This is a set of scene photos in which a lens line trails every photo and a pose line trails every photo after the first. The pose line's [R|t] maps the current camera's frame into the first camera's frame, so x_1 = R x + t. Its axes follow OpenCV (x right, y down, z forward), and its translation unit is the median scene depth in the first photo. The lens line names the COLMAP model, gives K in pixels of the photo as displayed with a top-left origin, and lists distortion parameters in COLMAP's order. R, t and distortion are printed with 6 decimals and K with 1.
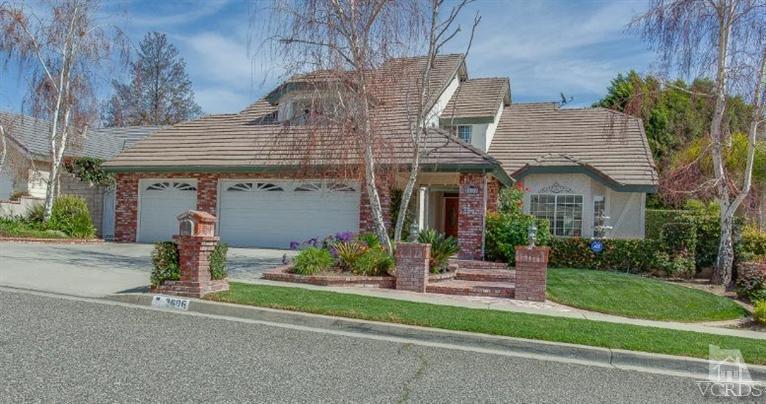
lens RADIAL K [[660.5, 0, 429.9], [0, 660.5, 230.0], [0, 0, 1]] dist [-0.032004, 0.016967]
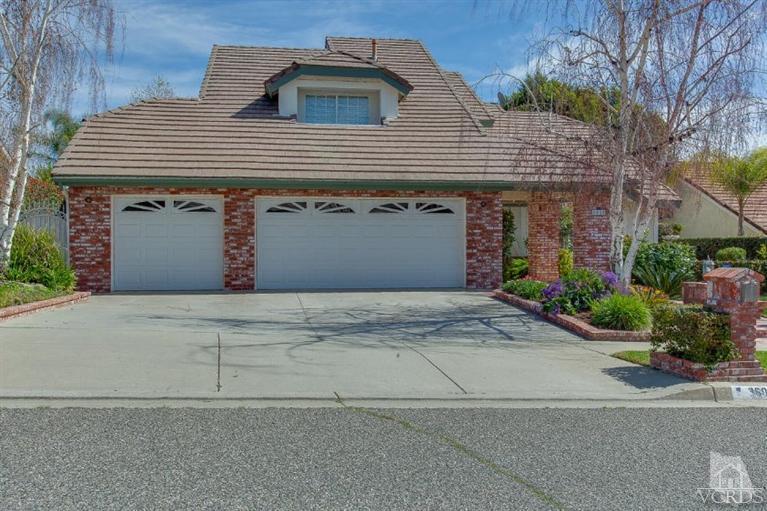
lens RADIAL K [[653.4, 0, 385.2], [0, 653.4, 255.6], [0, 0, 1]] dist [-0.007340, 0.004567]
pose [[0.889436, -0.033493, 0.455831, -0.519927], [0.027396, 0.999425, 0.019978, -0.023849], [-0.456238, -0.005281, 0.889842, 0.312362]]
